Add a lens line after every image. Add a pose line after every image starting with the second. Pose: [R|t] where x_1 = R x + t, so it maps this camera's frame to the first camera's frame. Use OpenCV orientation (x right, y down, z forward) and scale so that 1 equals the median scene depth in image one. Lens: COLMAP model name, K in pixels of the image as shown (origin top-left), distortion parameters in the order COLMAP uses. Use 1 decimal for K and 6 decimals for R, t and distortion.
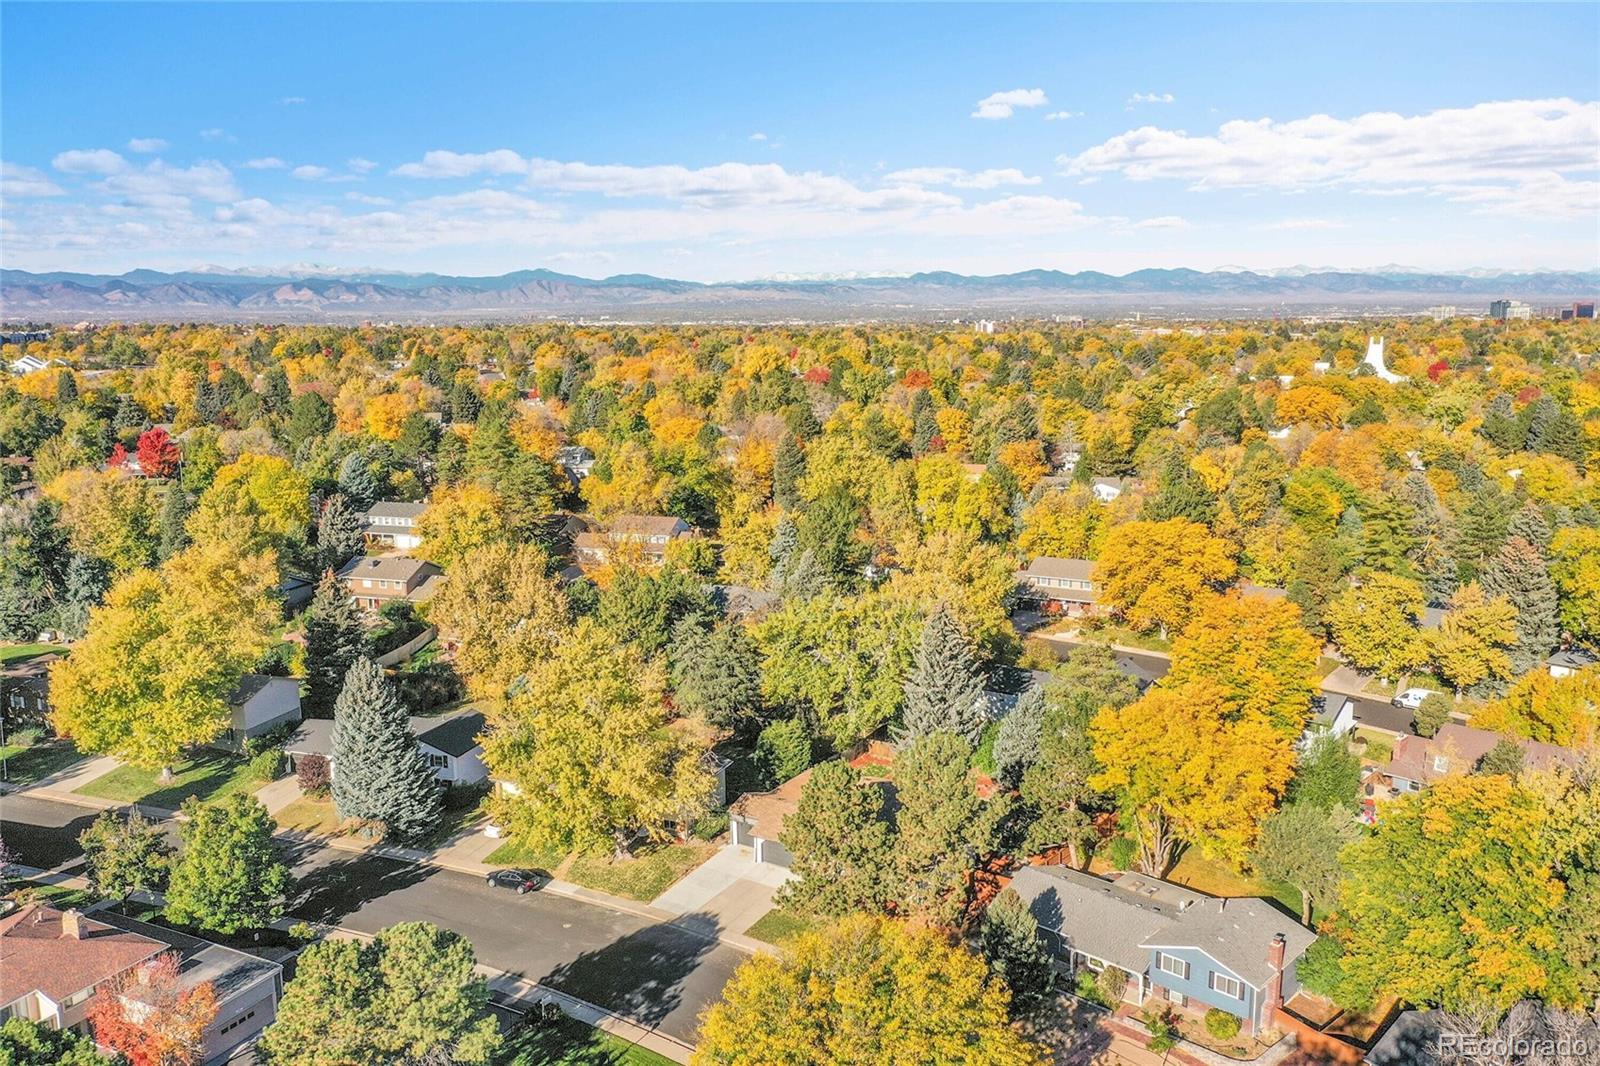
lens RADIAL K [[1256.5, 0, 800.0], [0, 1256.5, 533.0], [0, 0, 1]] dist [-0.004008, -0.001789]
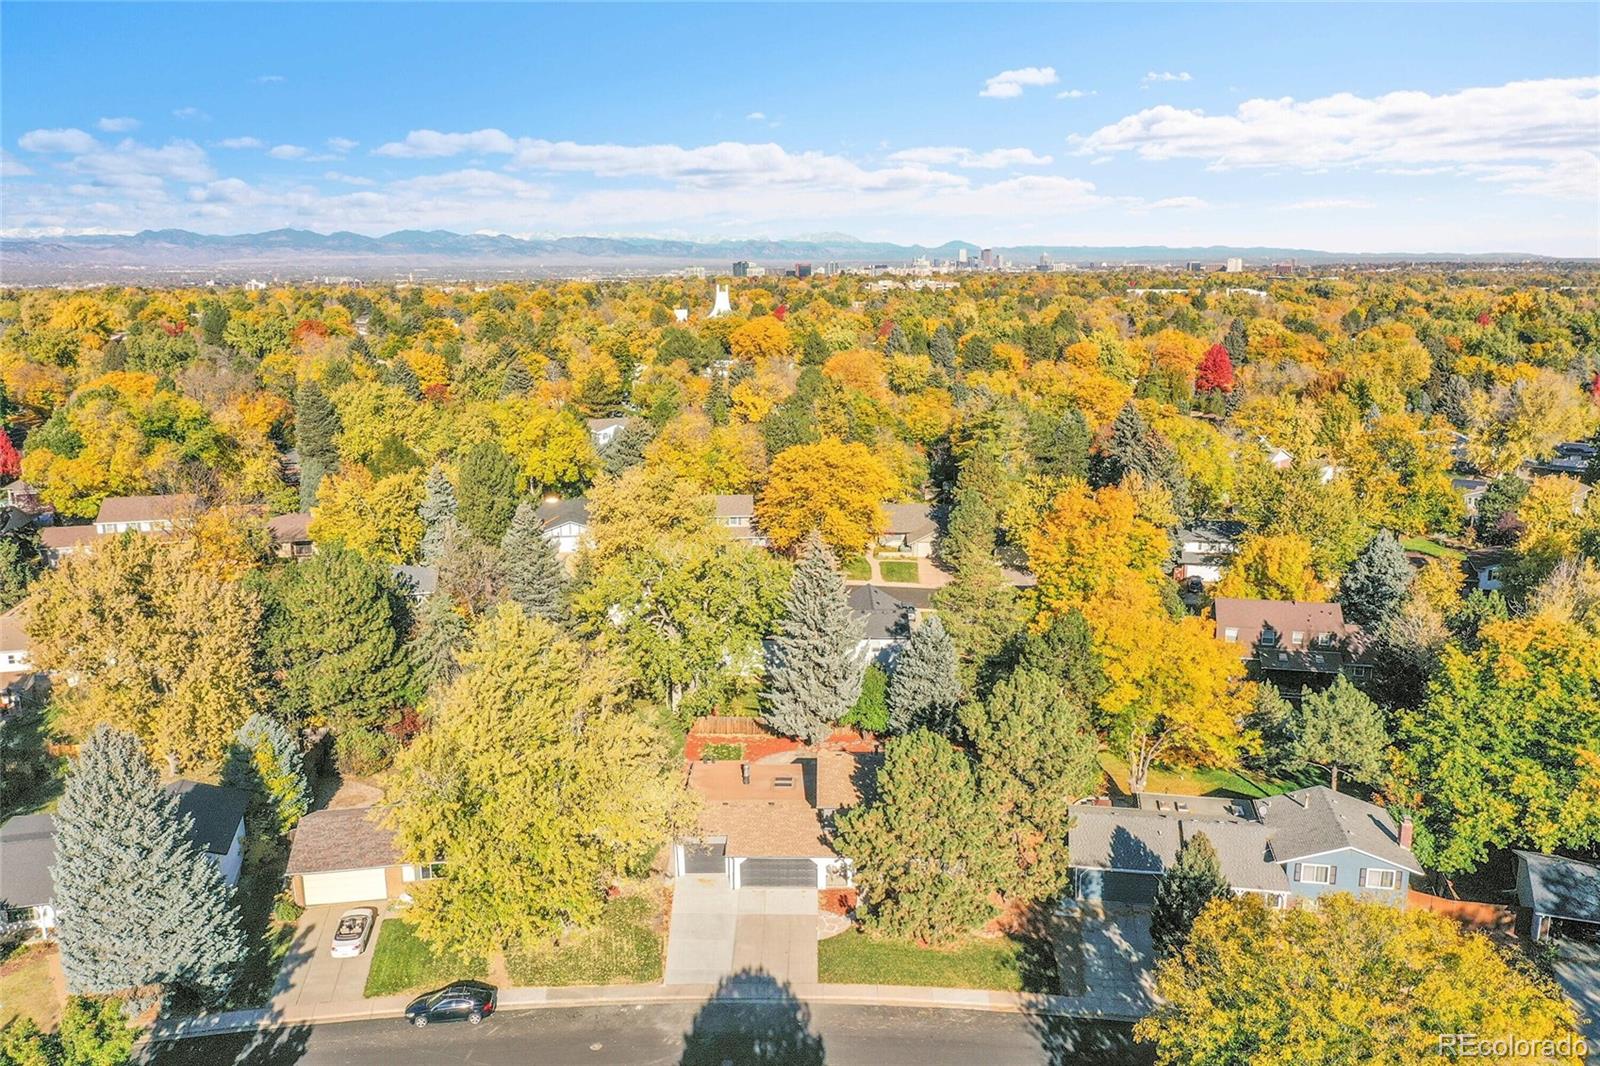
lens RADIAL K [[1256.5, 0, 800.0], [0, 1256.5, 533.0], [0, 0, 1]] dist [-0.004008, -0.001789]
pose [[0.842667, -0.108071, 0.527479, -0.367573], [0.093318, 0.994138, 0.054602, 0.007087], [-0.530287, 0.003212, 0.847812, 0.313629]]
